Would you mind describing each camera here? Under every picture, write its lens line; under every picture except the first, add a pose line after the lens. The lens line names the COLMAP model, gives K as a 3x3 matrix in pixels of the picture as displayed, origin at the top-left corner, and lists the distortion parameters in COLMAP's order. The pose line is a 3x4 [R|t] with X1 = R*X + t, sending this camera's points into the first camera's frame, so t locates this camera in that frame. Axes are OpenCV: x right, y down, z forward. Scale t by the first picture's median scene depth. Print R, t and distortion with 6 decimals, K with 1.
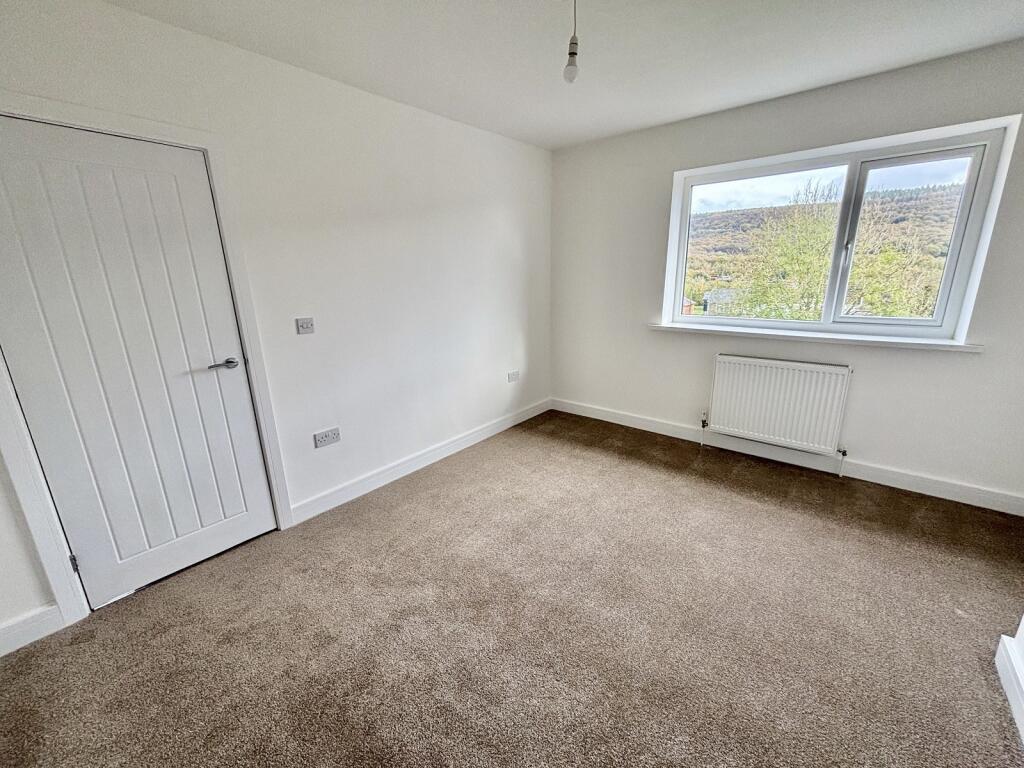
lens RADIAL K [[405.5, 0, 537.4], [0, 405.5, 387.1], [0, 0, 1]] dist [0.000880, -0.000032]
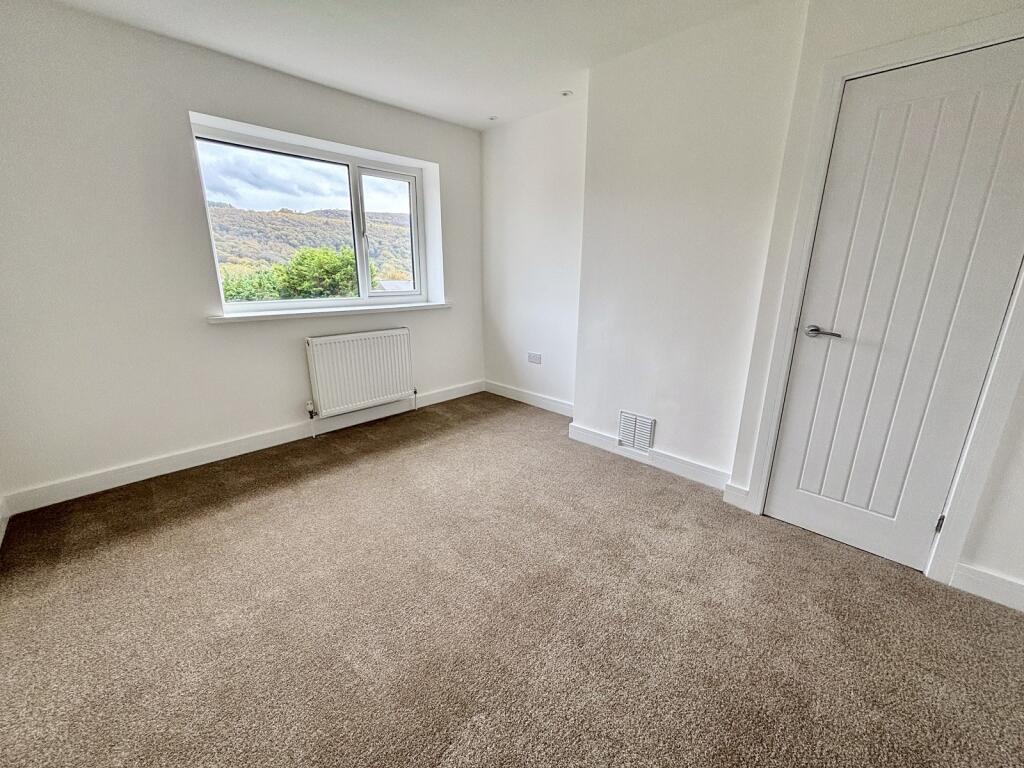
lens RADIAL K [[412.2, 0, 511.3], [0, 412.2, 381.4], [0, 0, 1]] dist [0.001290, -0.000141]
pose [[0.121646, -0.257928, 0.958476, -0.473197], [0.243764, 0.943836, 0.223051, -0.090464], [-0.962175, 0.206509, 0.177688, 0.413530]]
